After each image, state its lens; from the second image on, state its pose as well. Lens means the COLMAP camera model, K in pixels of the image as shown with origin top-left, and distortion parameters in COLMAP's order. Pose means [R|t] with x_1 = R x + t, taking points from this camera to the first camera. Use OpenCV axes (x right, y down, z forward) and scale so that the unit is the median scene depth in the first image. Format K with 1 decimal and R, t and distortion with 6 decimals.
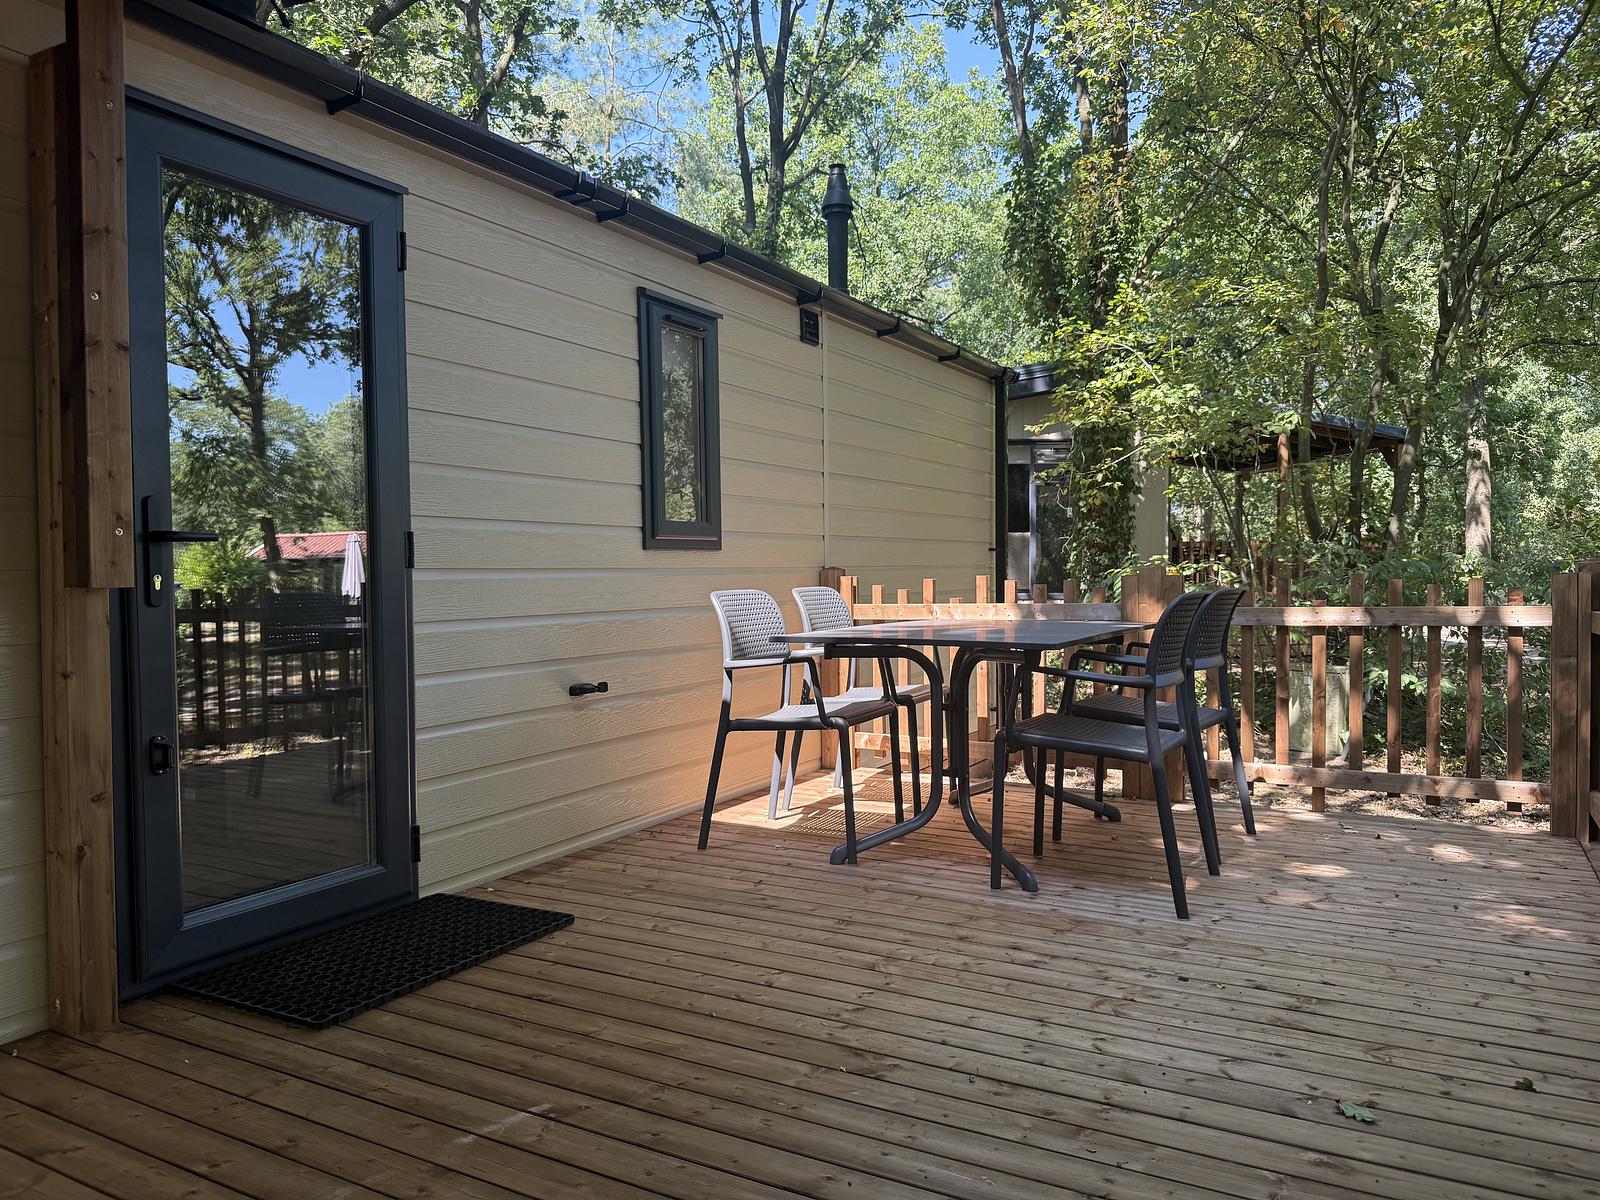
lens RADIAL K [[1119.1, 0, 800.0], [0, 1119.1, 600.0], [0, 0, 1]] dist [0.032085, -0.030440]
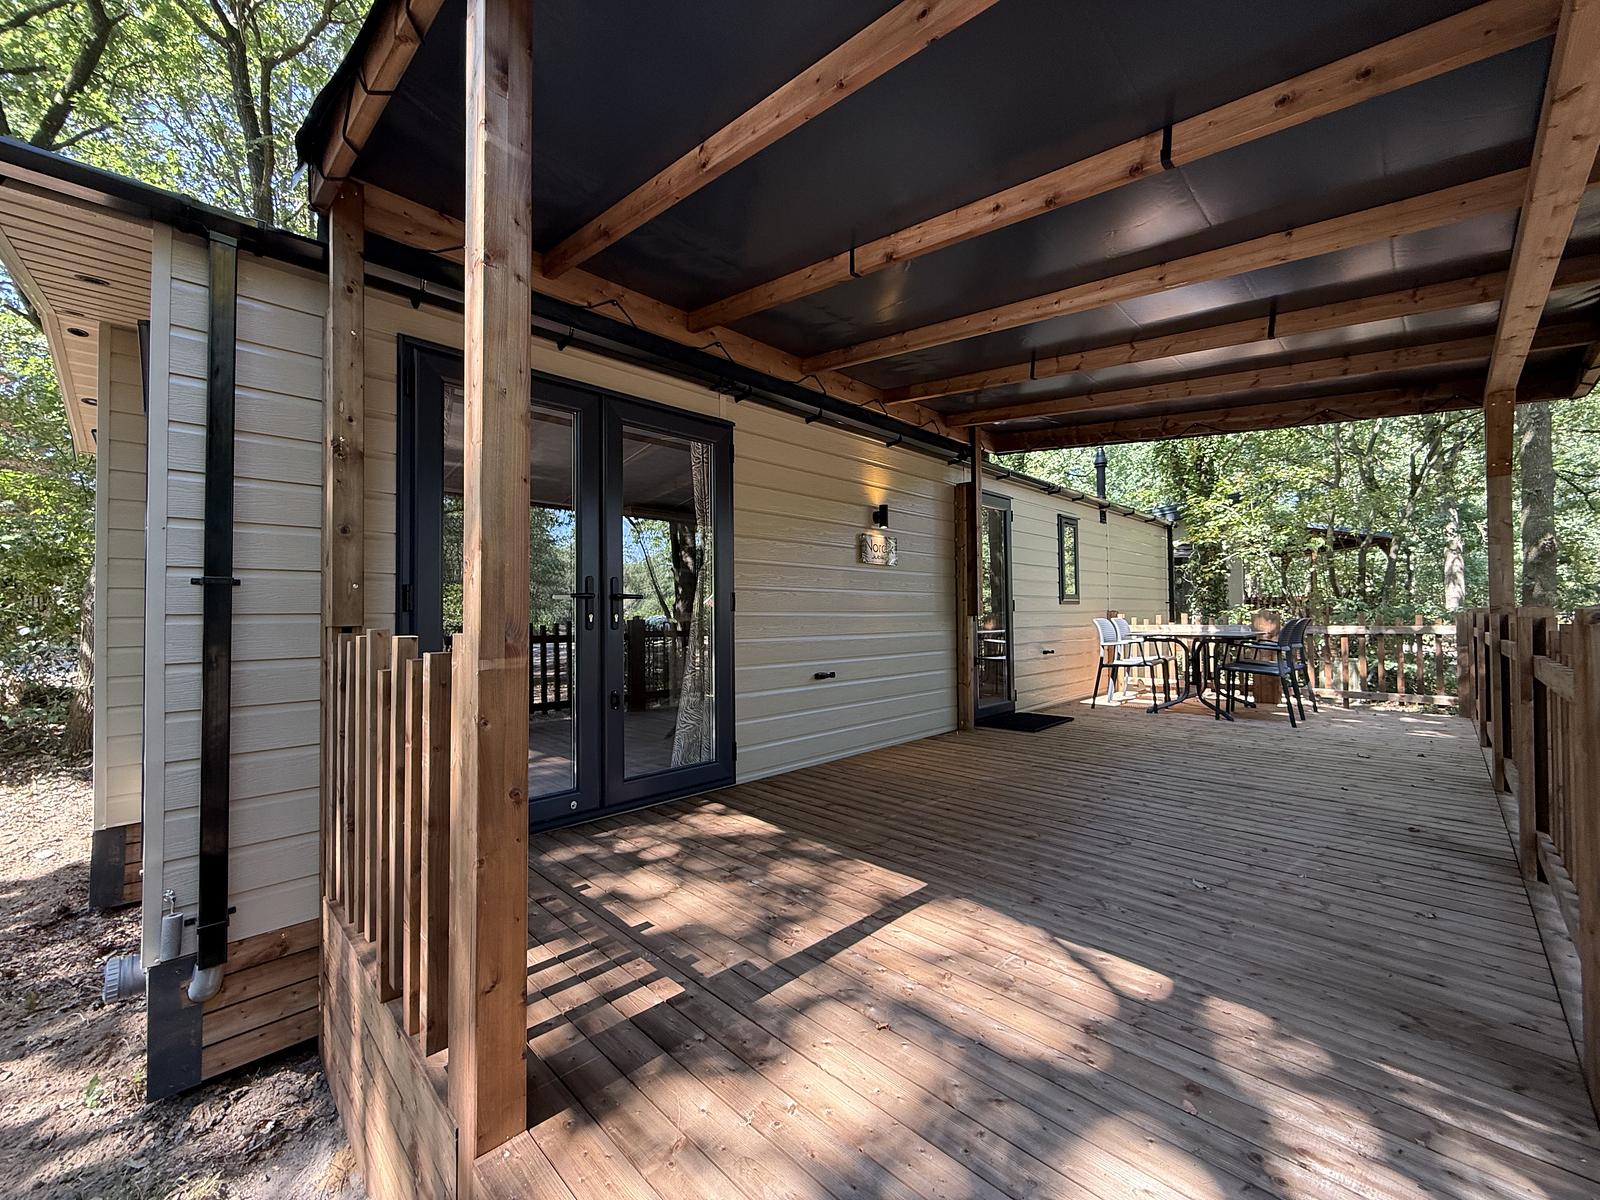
lens RADIAL K [[636.2, 0, 795.2], [0, 636.2, 594.8], [0, 0, 1]] dist [-0.000578, -0.000393]
pose [[0.962369, -0.009063, -0.271594, -0.272703], [-0.006428, 0.998405, -0.056094, 0.019940], [0.271669, 0.055729, 0.960776, -0.576467]]
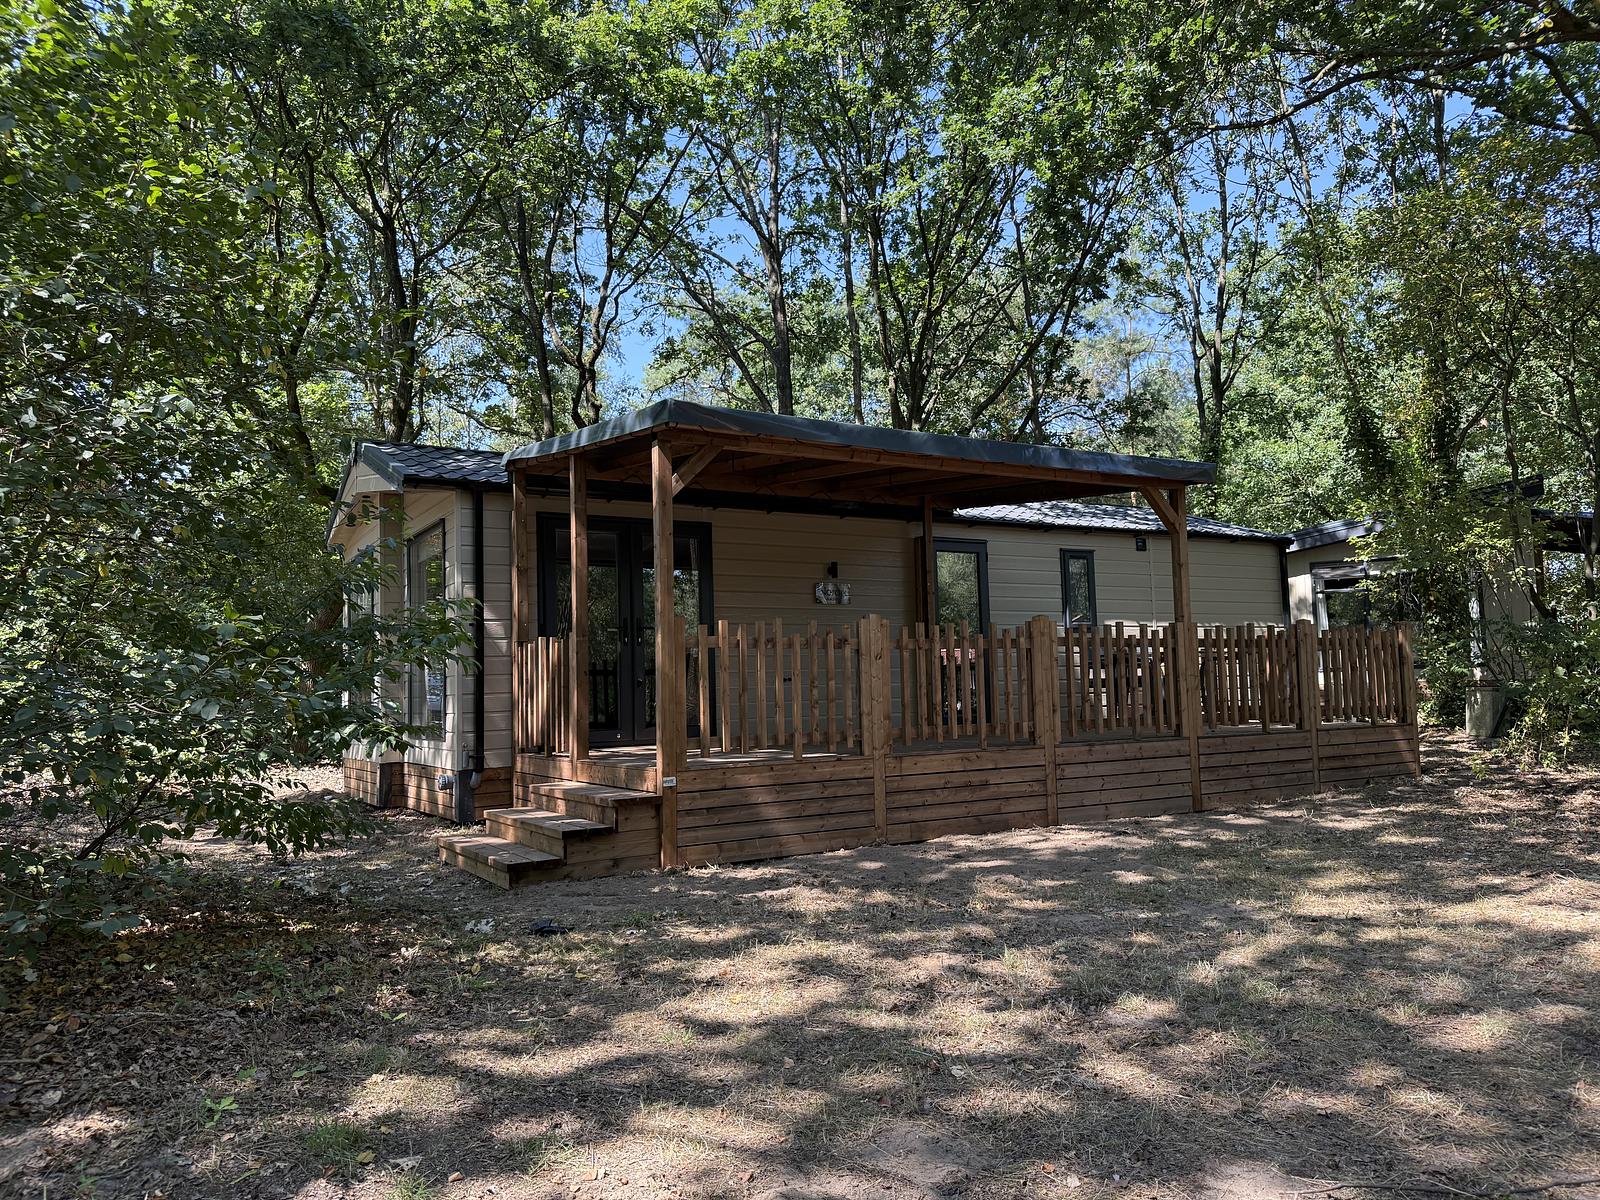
lens RADIAL K [[1119.1, 0, 800.0], [0, 1119.1, 600.0], [0, 0, 1]] dist [0.032085, -0.030440]
pose [[0.864283, -0.036196, -0.501701, 0.607951], [-0.006543, 0.996514, -0.083168, 0.097974], [0.502963, 0.075163, 0.861034, -1.572142]]
